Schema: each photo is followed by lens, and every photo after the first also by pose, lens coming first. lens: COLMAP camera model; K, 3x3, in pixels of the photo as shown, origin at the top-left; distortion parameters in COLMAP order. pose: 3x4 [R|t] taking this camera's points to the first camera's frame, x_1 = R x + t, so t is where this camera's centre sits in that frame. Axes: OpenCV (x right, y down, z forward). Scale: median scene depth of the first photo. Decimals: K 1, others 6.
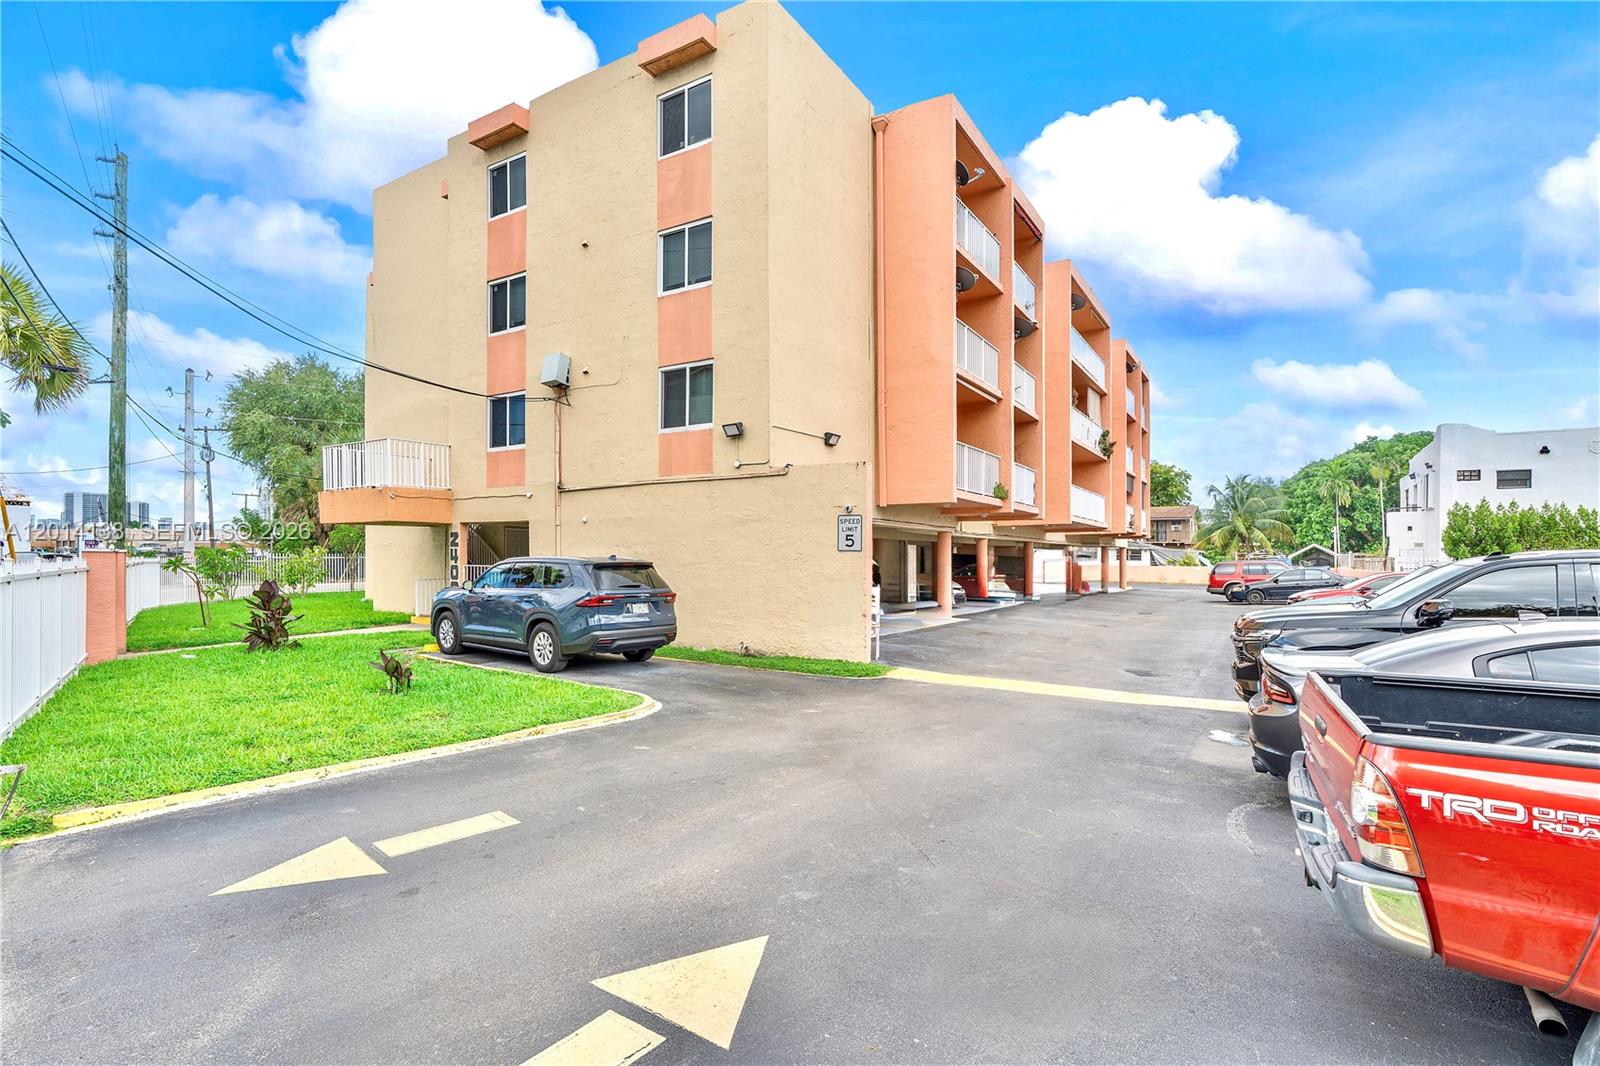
lens RADIAL K [[750.7, 0, 788.4], [0, 750.7, 534.5], [0, 0, 1]] dist [-0.003936, 0.000118]
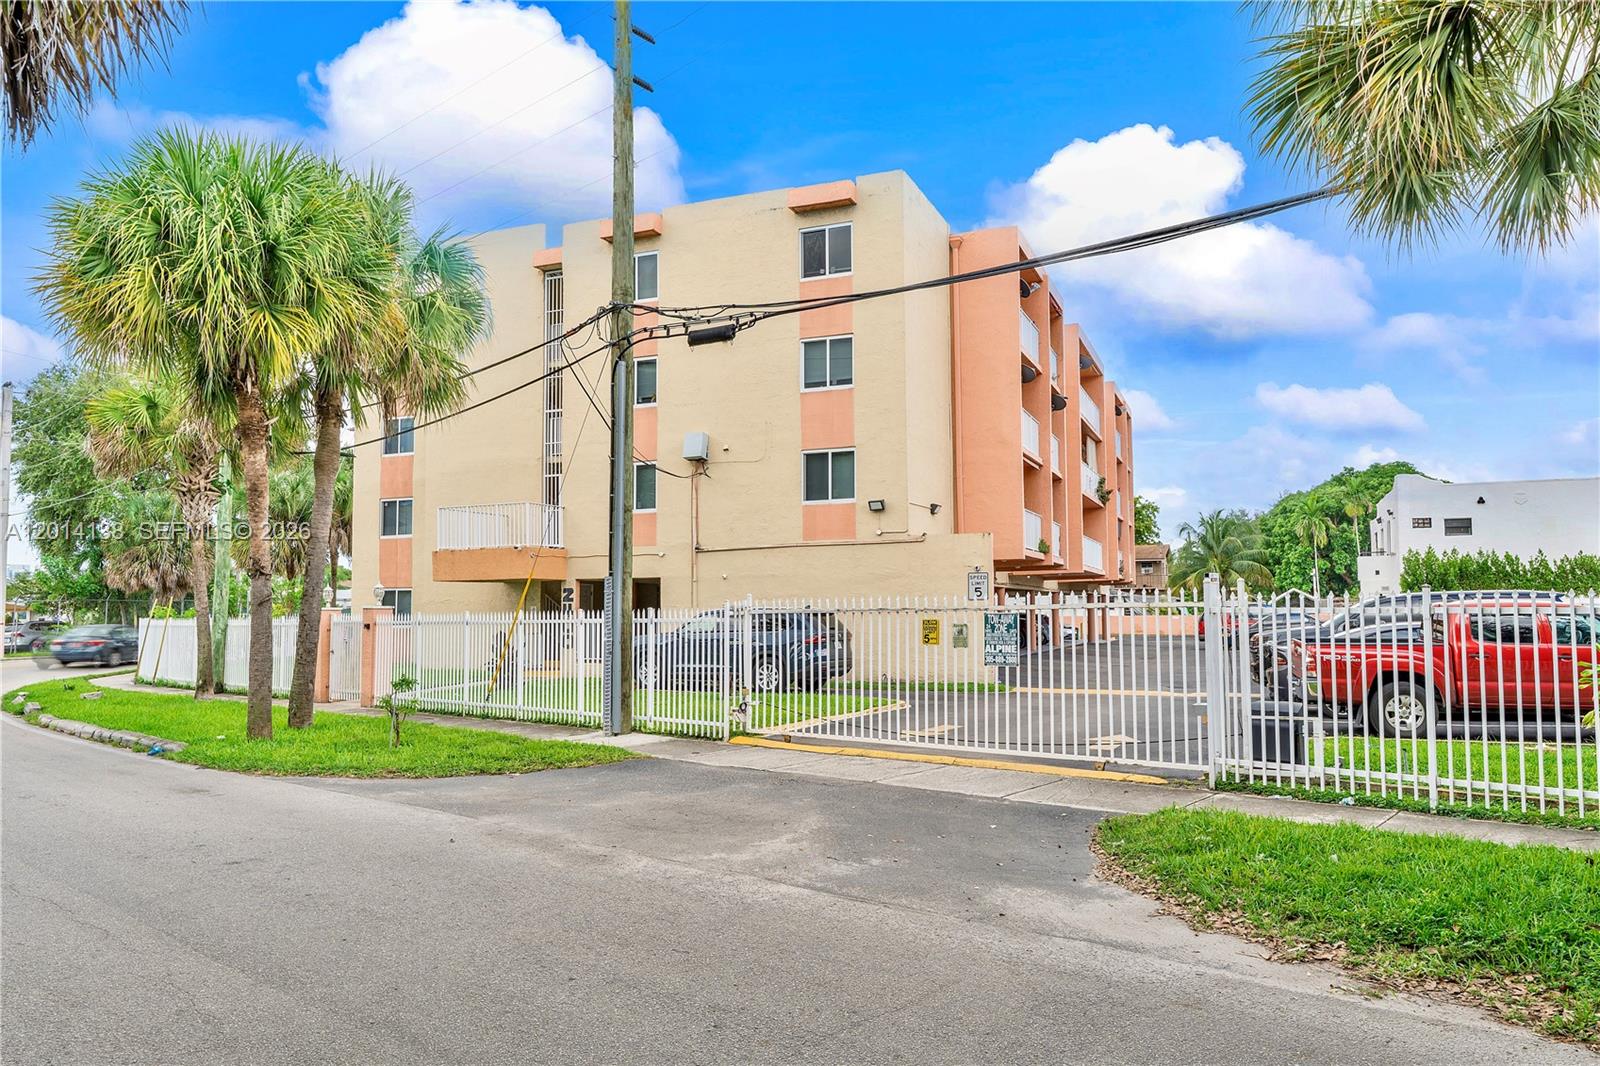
lens RADIAL K [[1091.0, 0, 804.6], [0, 1091.0, 537.5], [0, 0, 1]] dist [0.004489, 0.001600]
pose [[0.981746, -0.003045, 0.190172, -0.284546], [0.010626, 0.999188, -0.038859, -0.007891], [-0.189899, 0.040170, 0.980981, -0.408060]]
